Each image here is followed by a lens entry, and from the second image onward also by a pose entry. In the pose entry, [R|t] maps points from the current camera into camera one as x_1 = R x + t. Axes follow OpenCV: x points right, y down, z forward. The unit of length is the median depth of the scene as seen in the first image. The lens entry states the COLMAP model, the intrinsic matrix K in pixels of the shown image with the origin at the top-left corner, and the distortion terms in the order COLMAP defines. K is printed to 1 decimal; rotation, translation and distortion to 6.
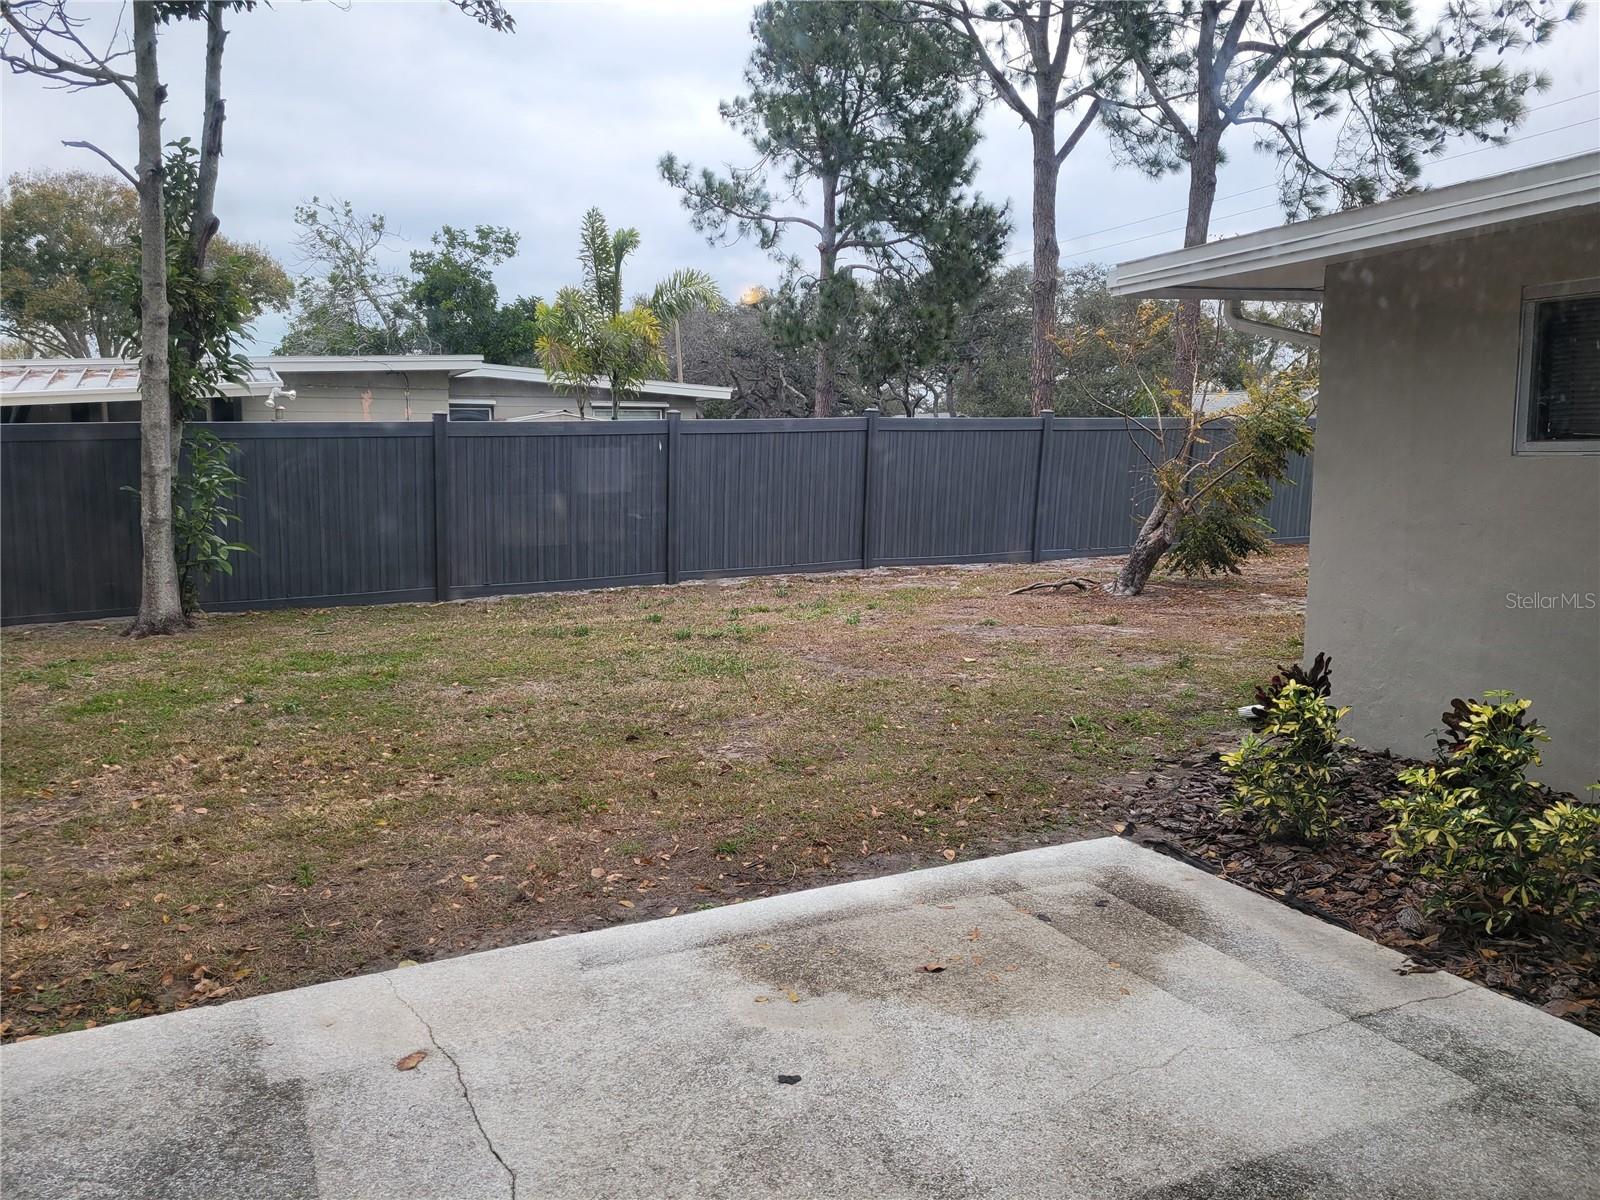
lens RADIAL K [[1218.8, 0, 800.9], [0, 1218.8, 559.4], [0, 0, 1]] dist [0.069668, -0.052885]
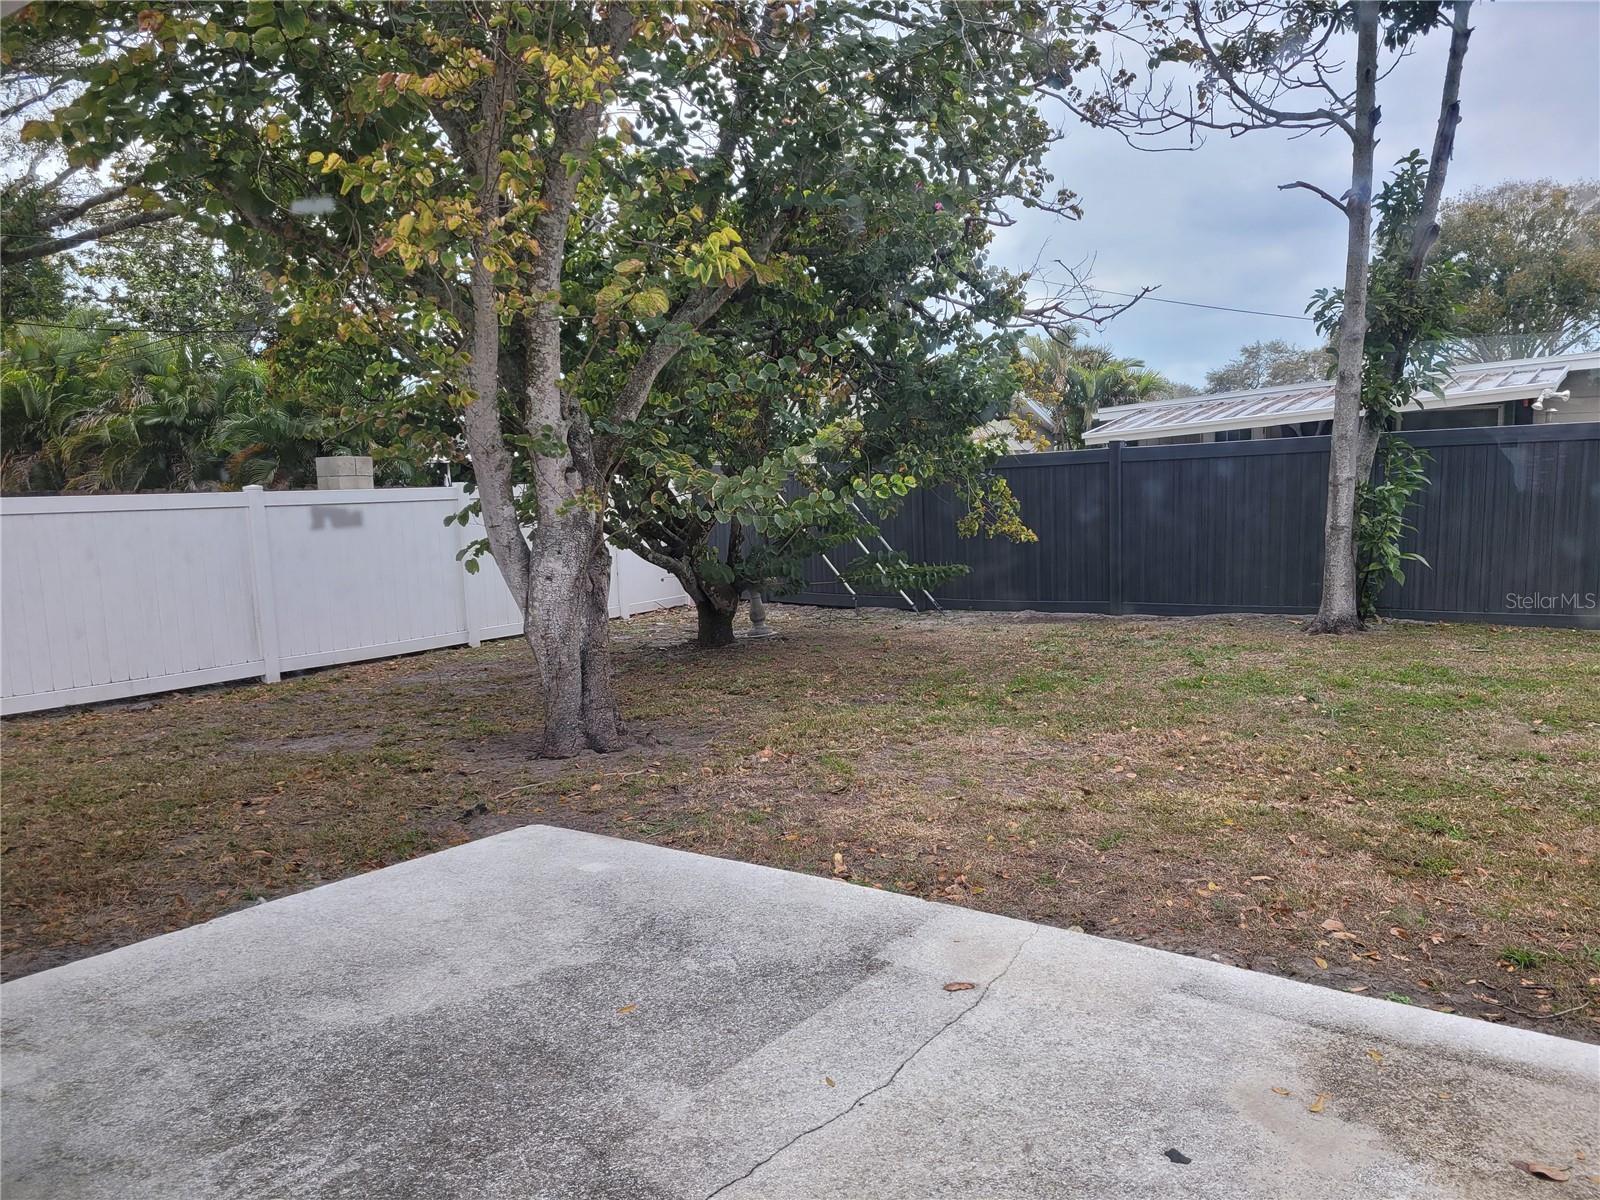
lens RADIAL K [[1209.7, 0, 804.7], [0, 1209.7, 590.0], [0, 0, 1]] dist [0.065946, -0.047655]
pose [[0.474961, 0.079130, -0.876442, 0.191259], [-0.062104, 0.996480, 0.056312, -0.008400], [0.877813, 0.027685, 0.478203, 0.097638]]
